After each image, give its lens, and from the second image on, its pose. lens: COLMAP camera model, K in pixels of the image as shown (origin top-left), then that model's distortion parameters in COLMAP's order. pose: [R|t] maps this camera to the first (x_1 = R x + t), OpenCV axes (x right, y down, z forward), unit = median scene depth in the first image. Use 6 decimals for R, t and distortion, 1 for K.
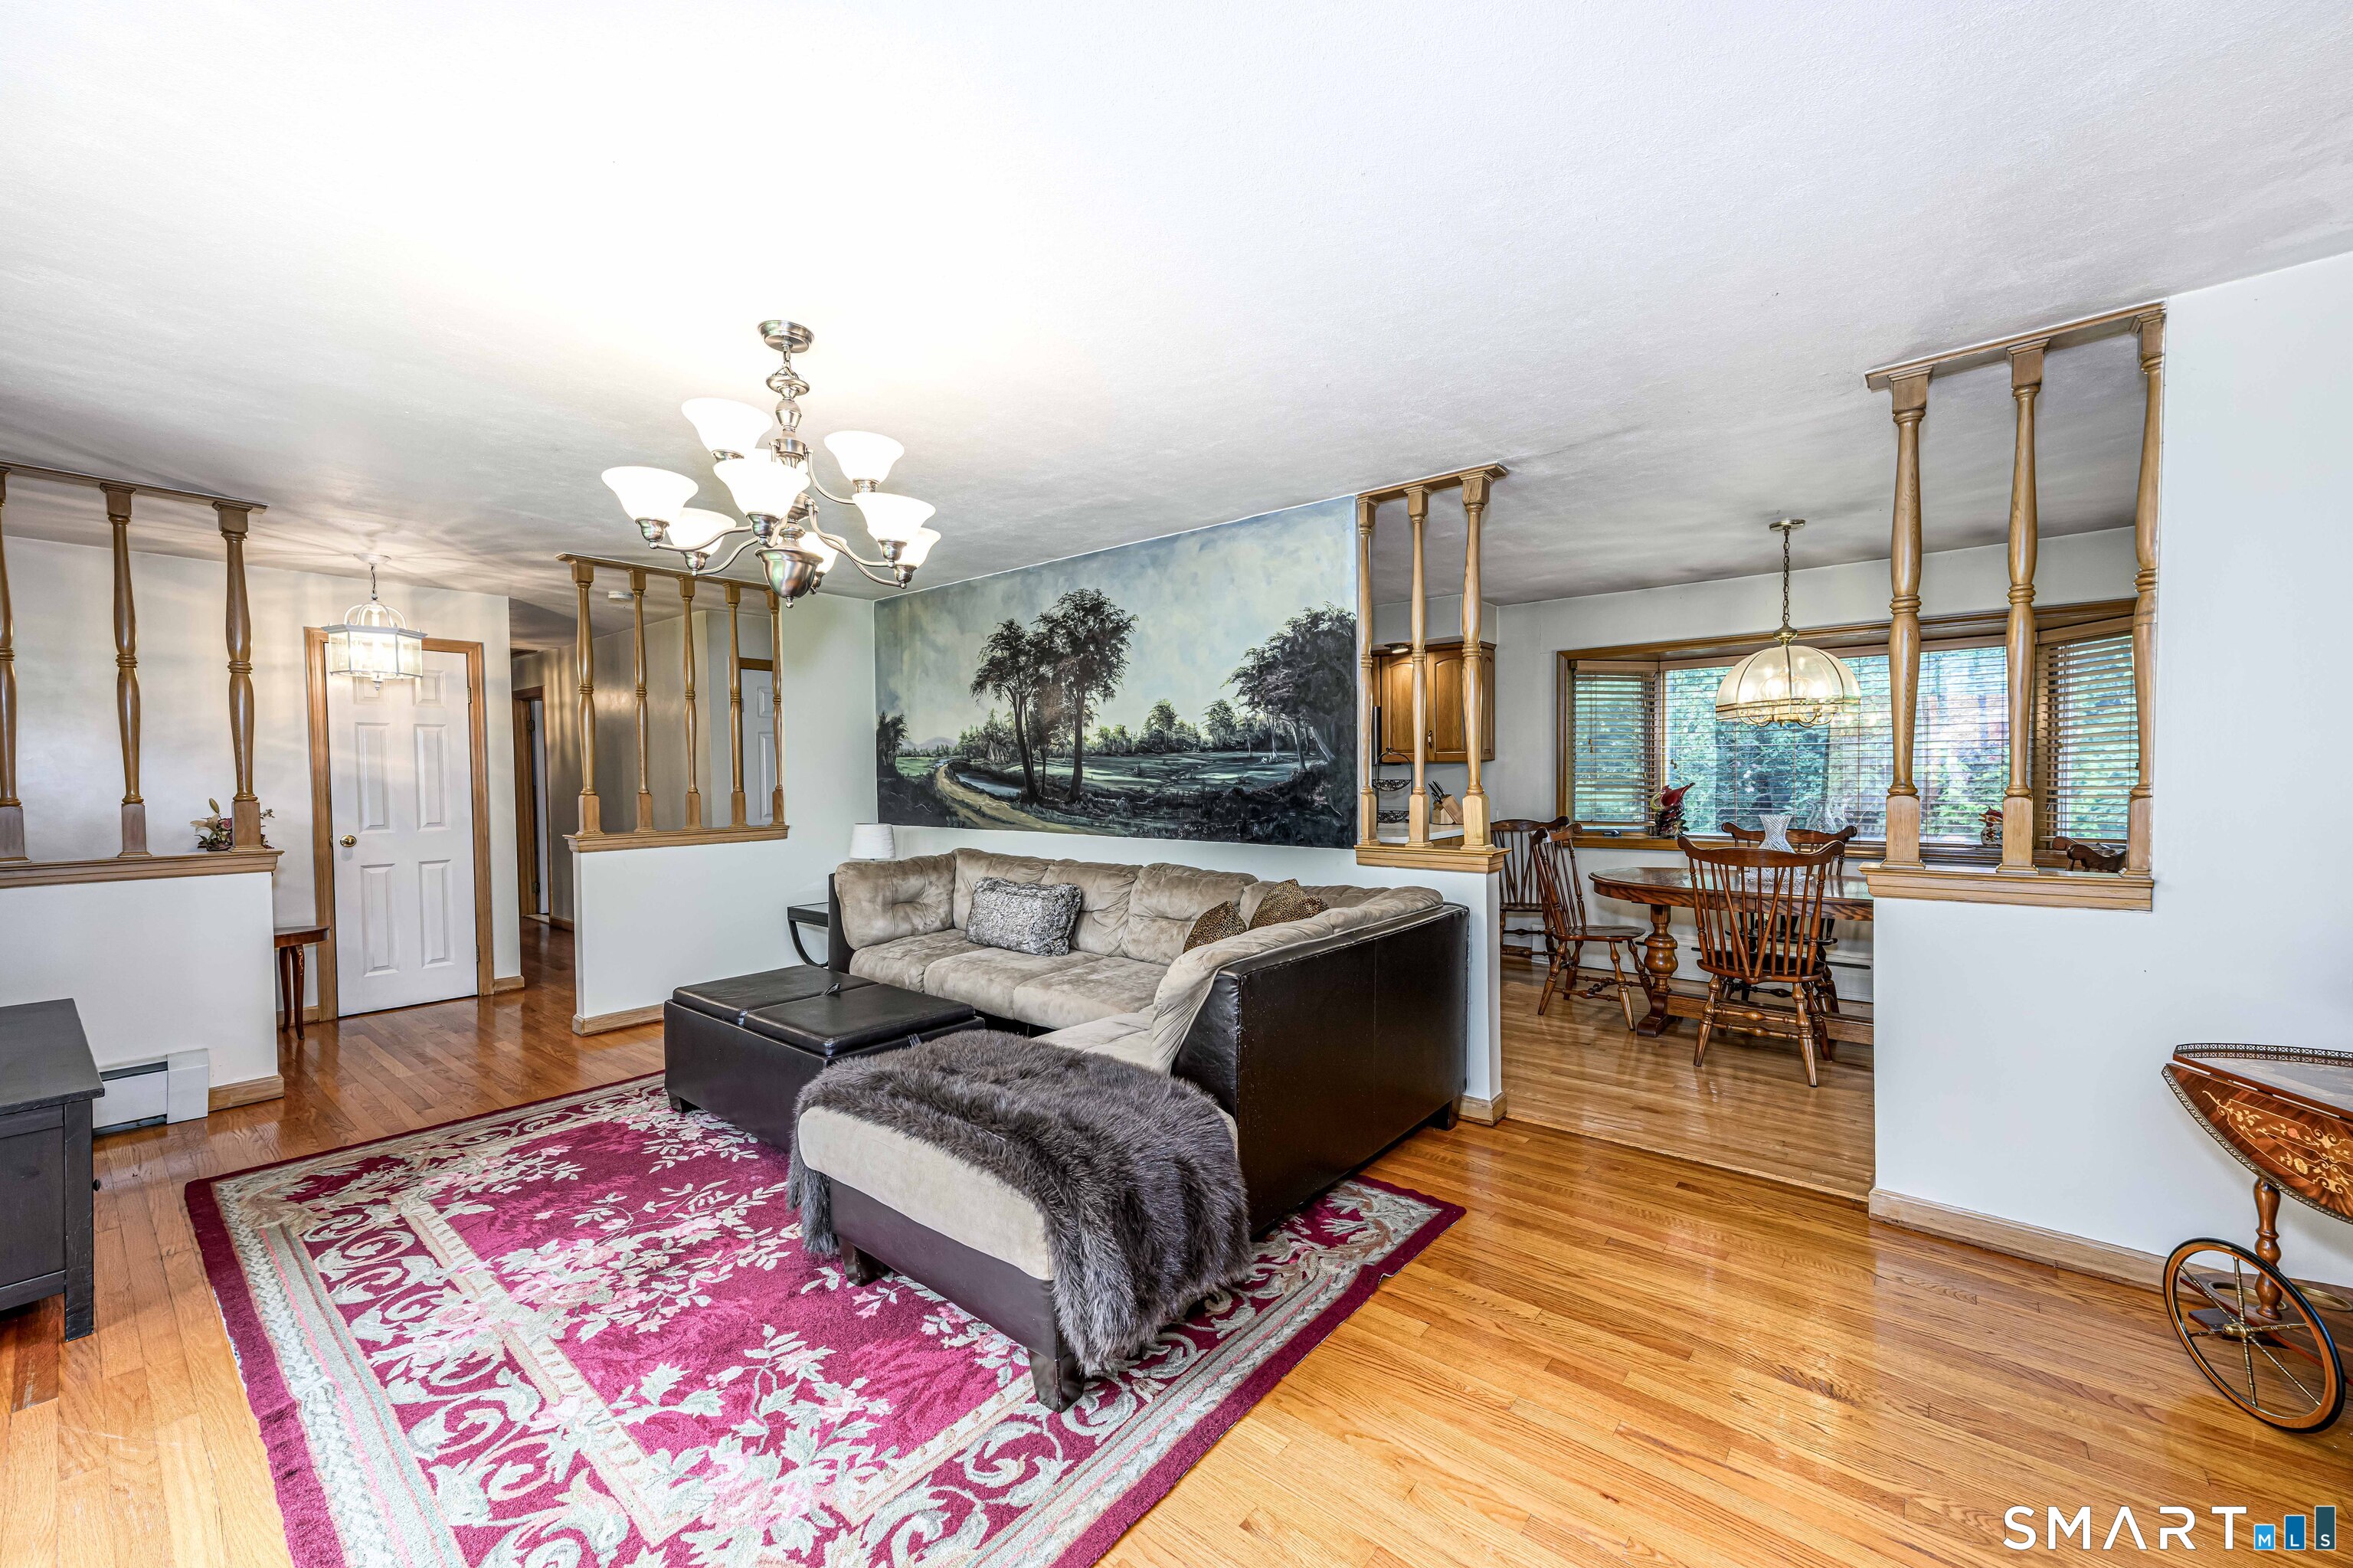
lens RADIAL K [[919.3, 0, 1162.6], [0, 919.3, 794.3], [0, 0, 1]] dist [0.024820, 0.000288]
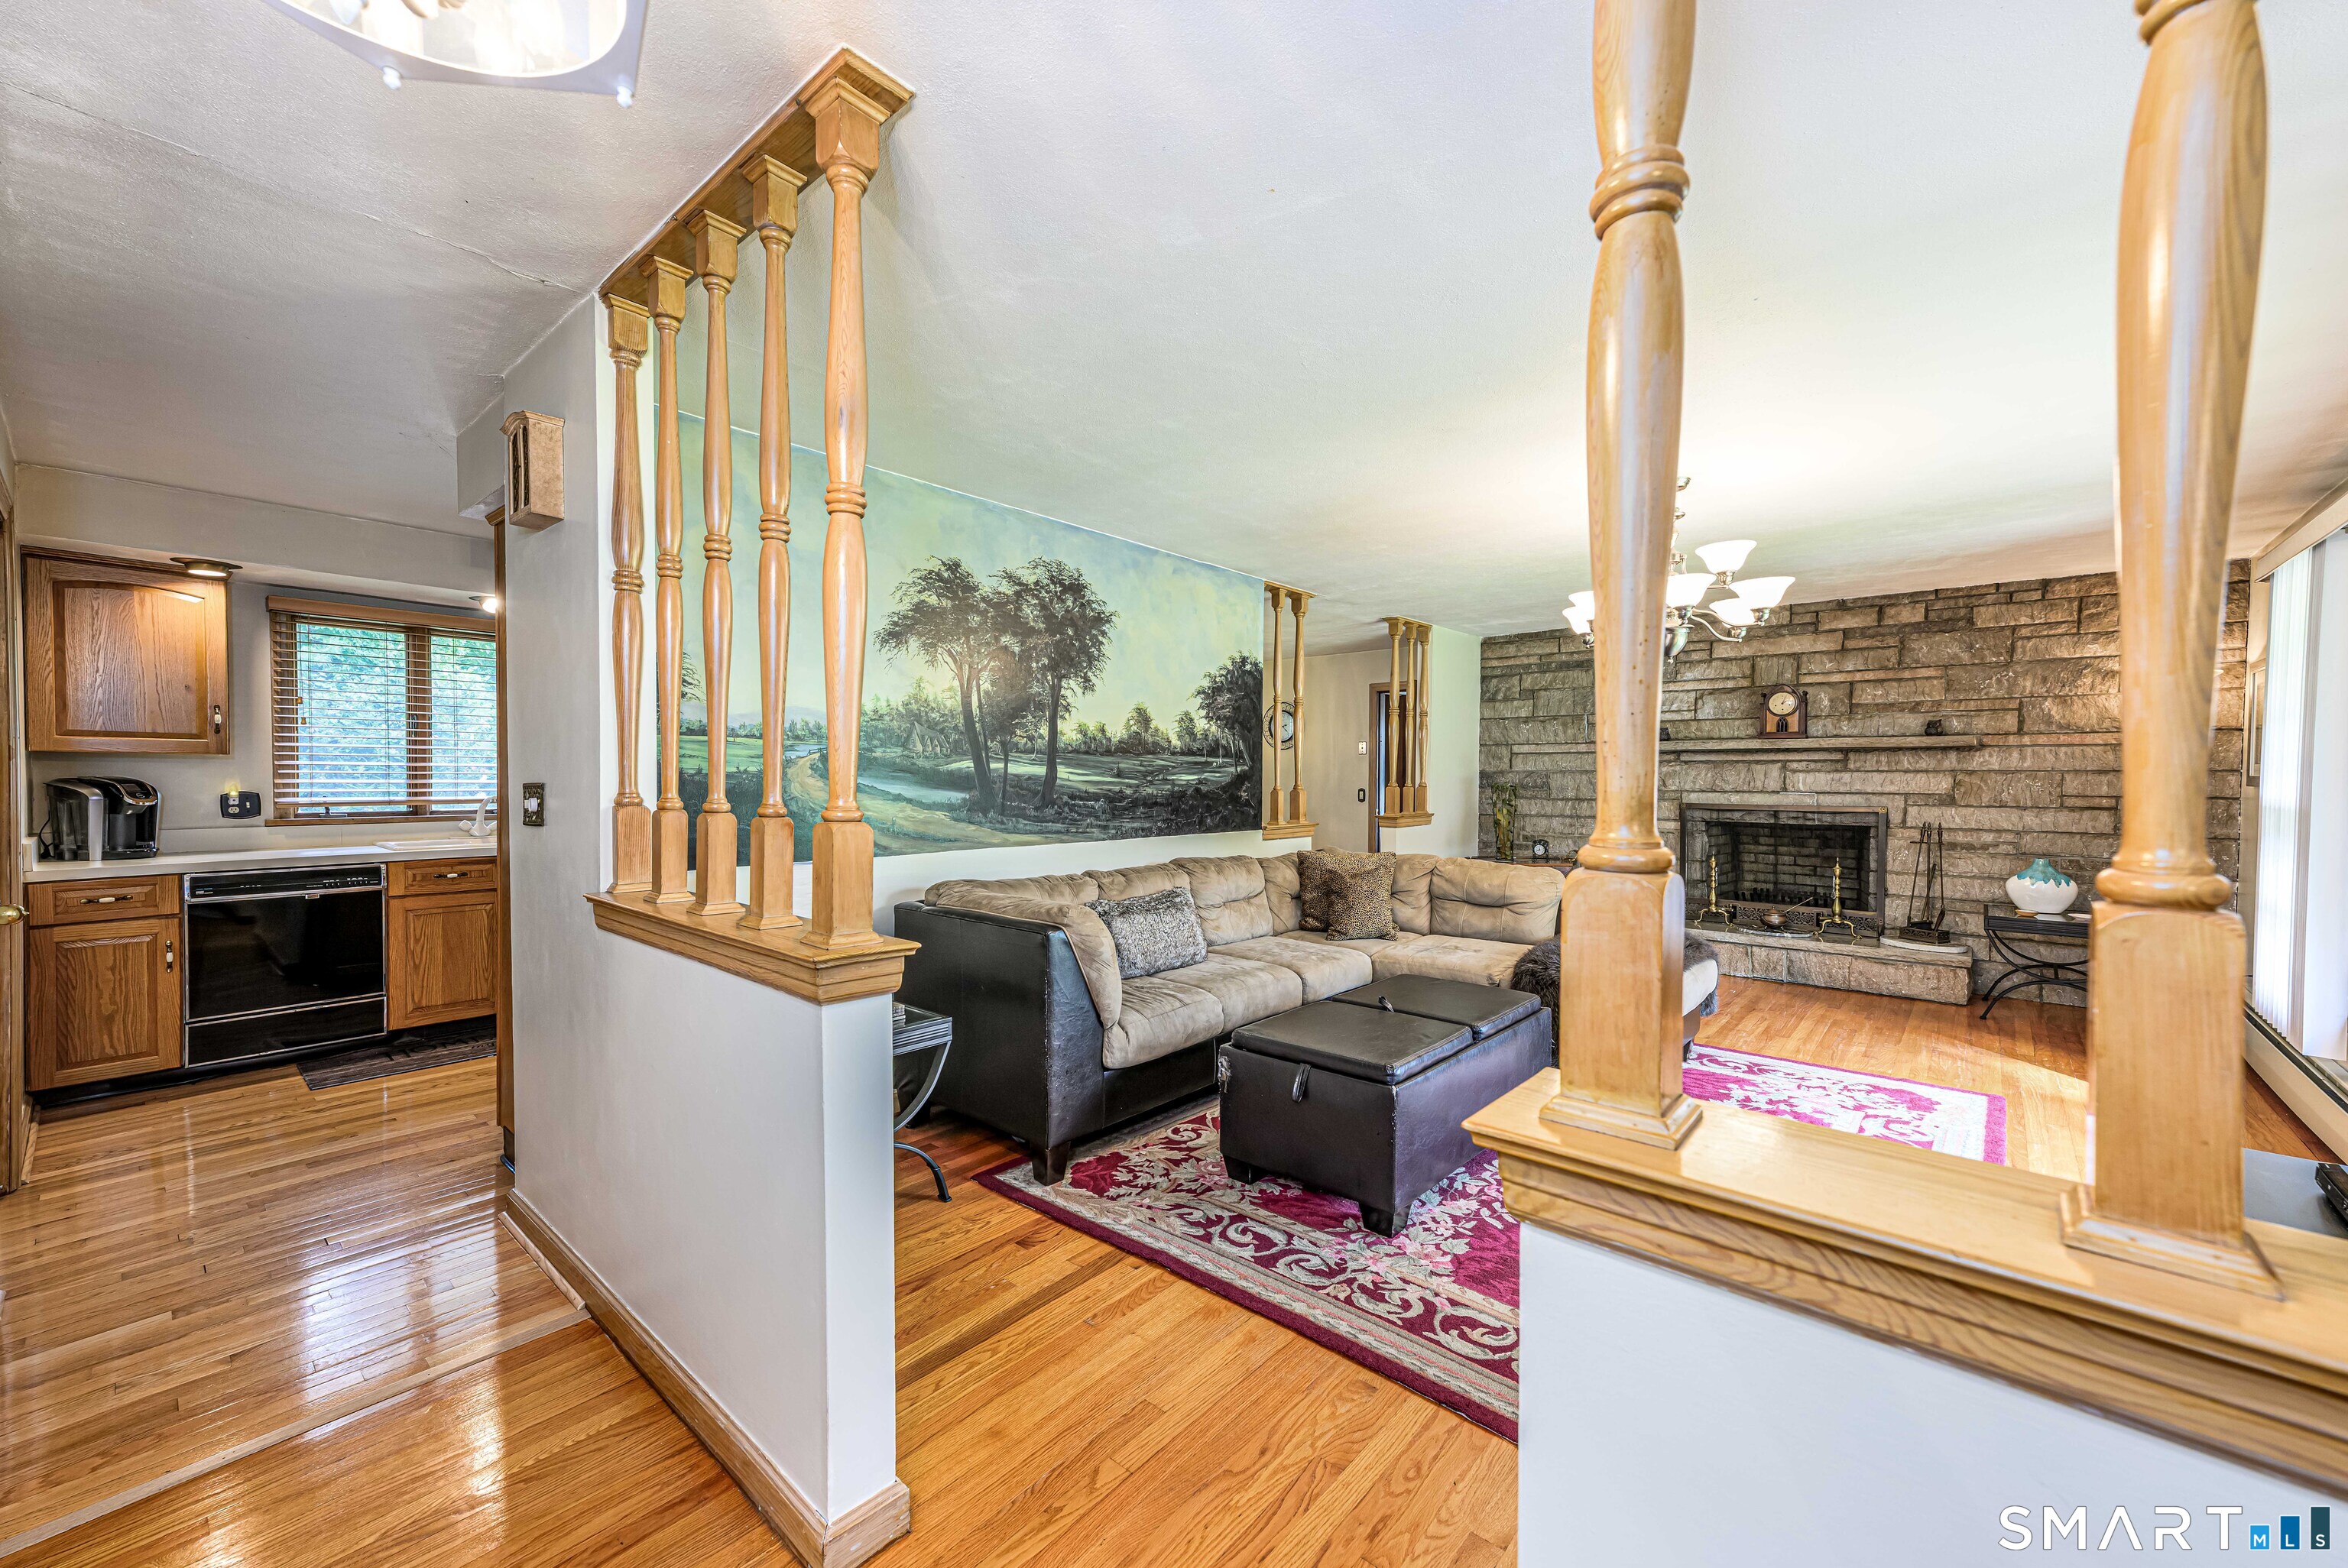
lens RADIAL K [[917.2, 0, 1160.2], [0, 917.2, 794.3], [0, 0, 1]] dist [0.024820, 0.000288]
pose [[0.021971, -0.013023, 0.999674, -1.011933], [0.017859, 0.999761, 0.012631, -0.012745], [-0.999599, 0.017576, 0.022198, 0.944071]]
